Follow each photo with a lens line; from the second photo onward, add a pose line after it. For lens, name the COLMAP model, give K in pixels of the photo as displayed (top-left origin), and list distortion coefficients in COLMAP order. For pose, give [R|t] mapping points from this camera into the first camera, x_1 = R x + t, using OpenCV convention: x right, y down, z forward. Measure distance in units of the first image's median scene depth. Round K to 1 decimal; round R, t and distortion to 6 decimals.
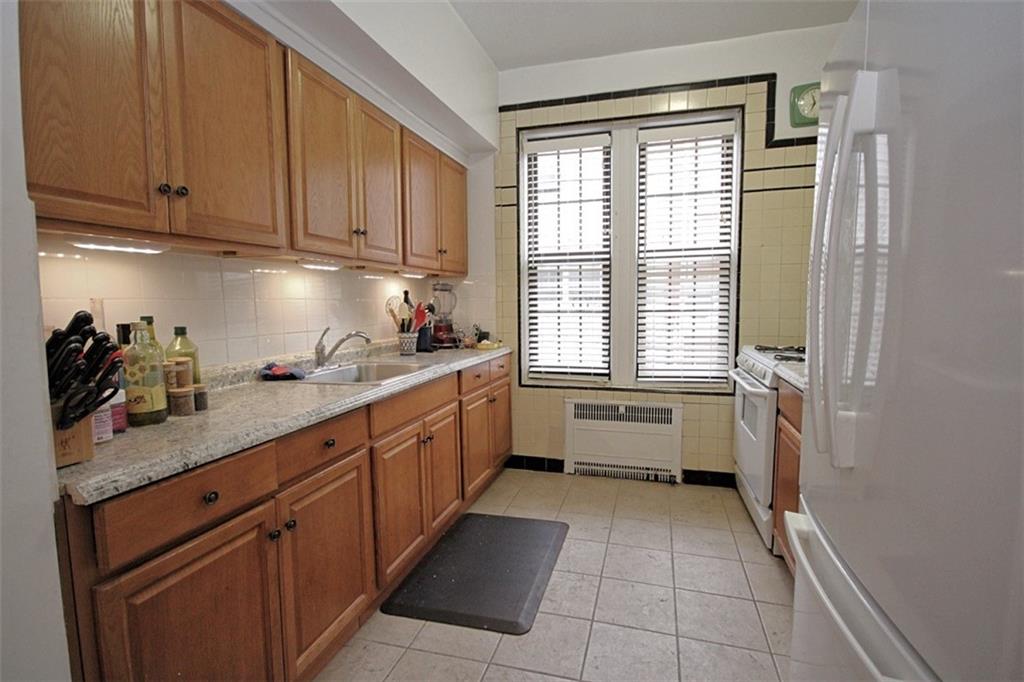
lens RADIAL K [[495.7, 0, 505.9], [0, 495.7, 344.5], [0, 0, 1]] dist [0.001300, 0.000072]
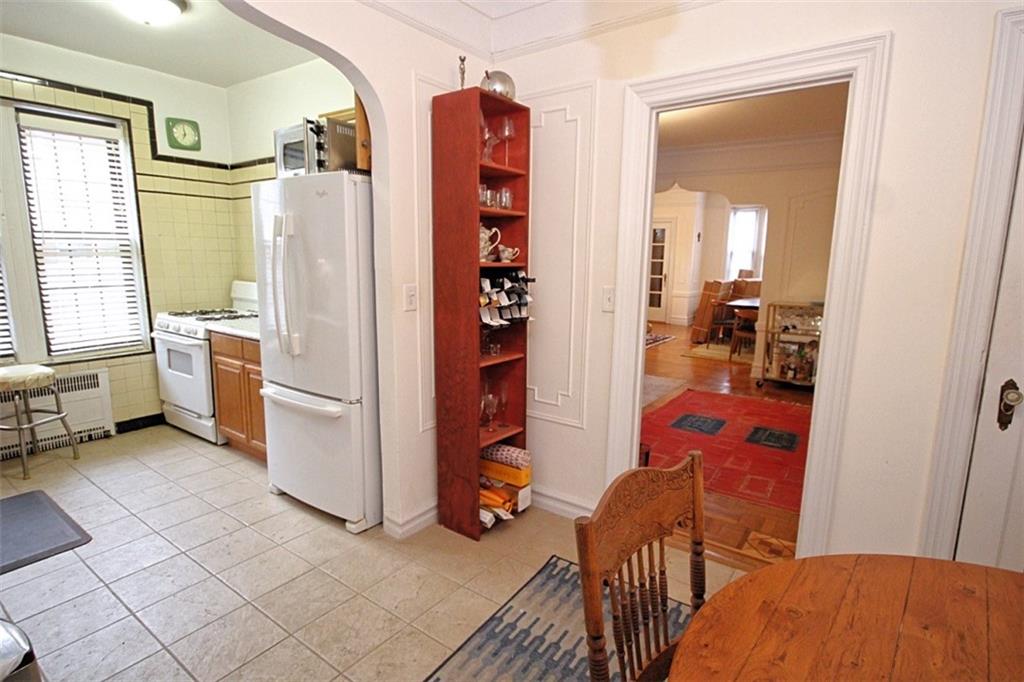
lens RADIAL K [[495.7, 0, 509.1], [0, 495.7, 332.7], [0, 0, 1]] dist [0.001300, 0.000072]
pose [[0.340137, -0.128187, 0.931598, -0.399448], [0.067957, 0.991426, 0.111607, -0.027985], [-0.937917, 0.025347, 0.345931, -0.290702]]
